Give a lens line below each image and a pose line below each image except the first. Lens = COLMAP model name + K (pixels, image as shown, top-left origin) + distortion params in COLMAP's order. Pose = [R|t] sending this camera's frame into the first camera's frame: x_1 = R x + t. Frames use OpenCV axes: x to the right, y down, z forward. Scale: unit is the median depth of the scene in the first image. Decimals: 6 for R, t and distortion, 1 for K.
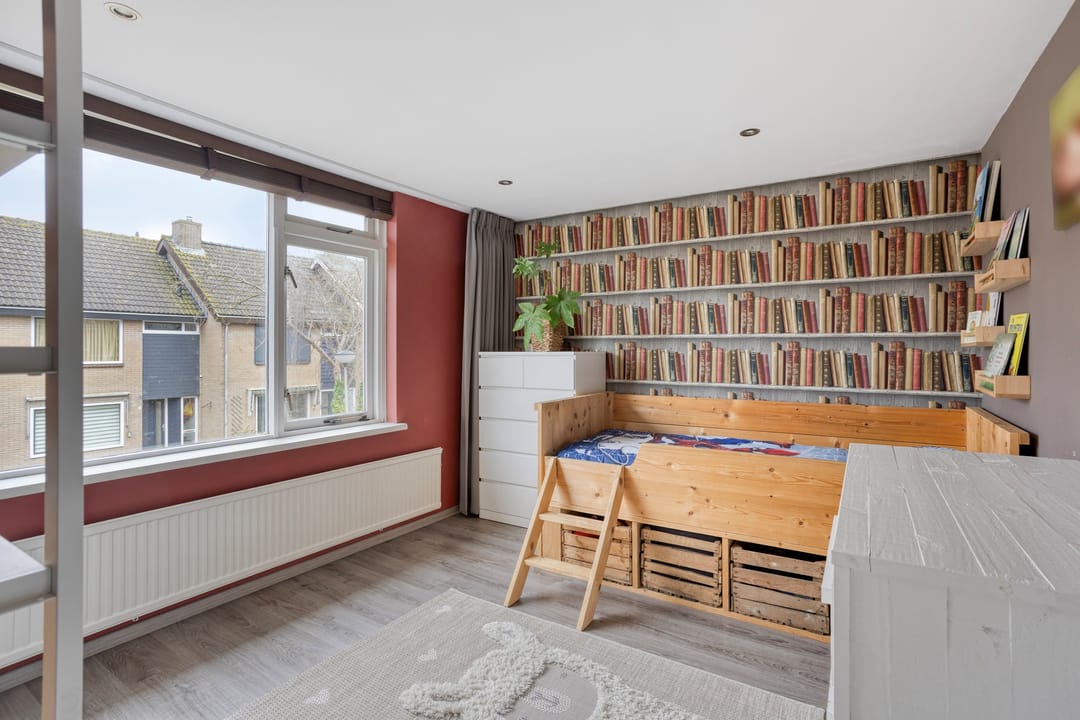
lens RADIAL K [[518.8, 0, 537.3], [0, 518.8, 353.7], [0, 0, 1]] dist [-0.051280, 0.030678]
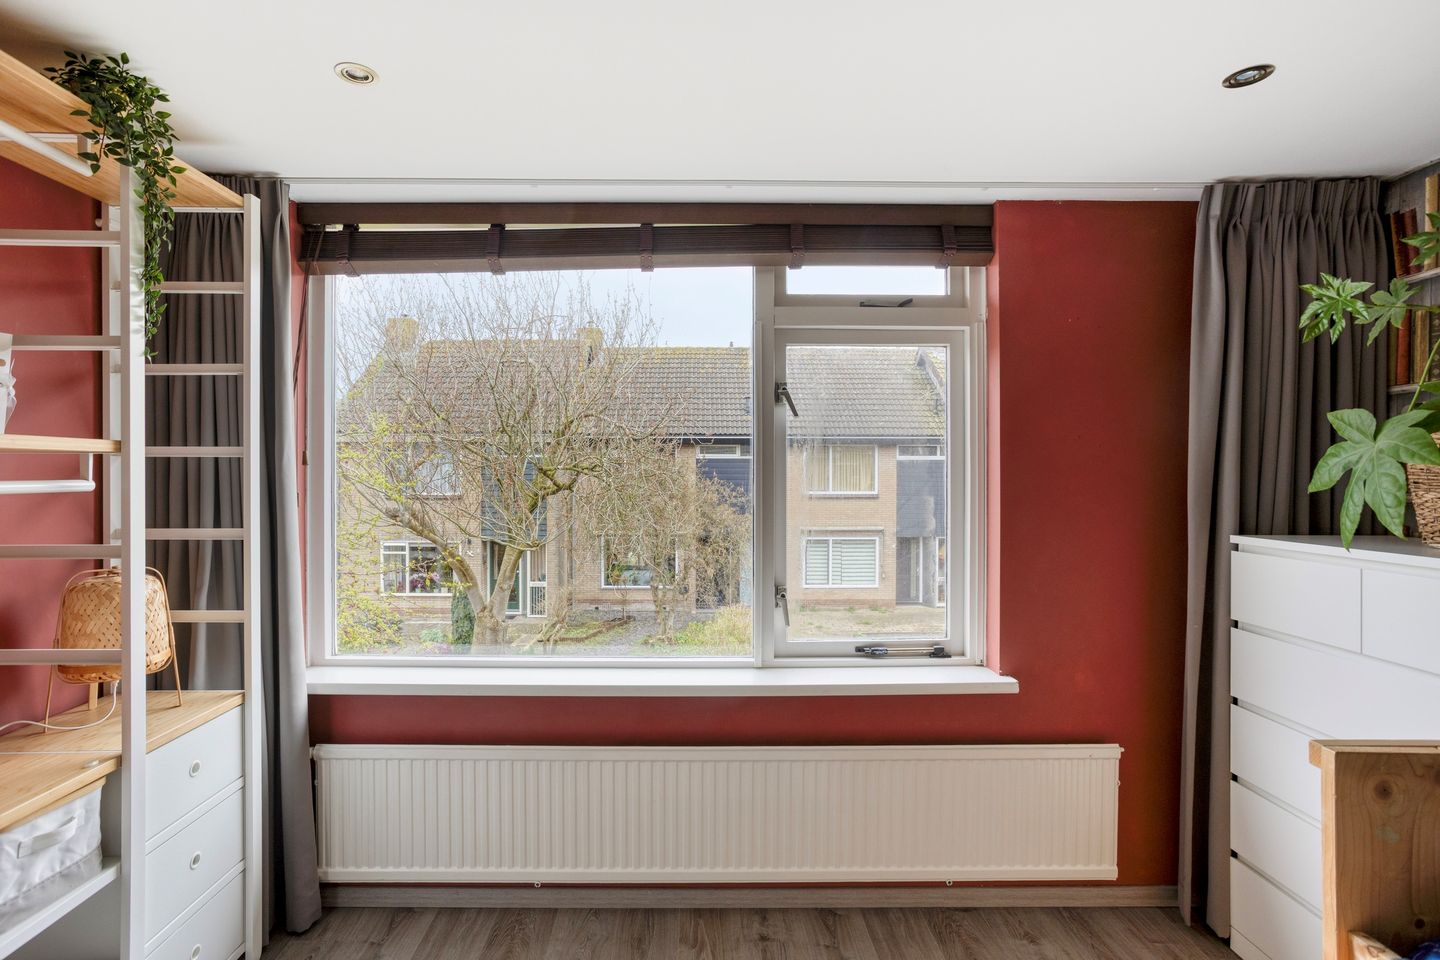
lens RADIAL K [[691.8, 0, 716.4], [0, 691.8, 471.6], [0, 0, 1]] dist [-0.051280, 0.030678]
pose [[0.550163, 0.001999, -0.835055, 0.120259], [-0.008960, 0.999954, -0.003509, -0.053028], [0.835009, 0.009413, 0.550155, 0.417645]]
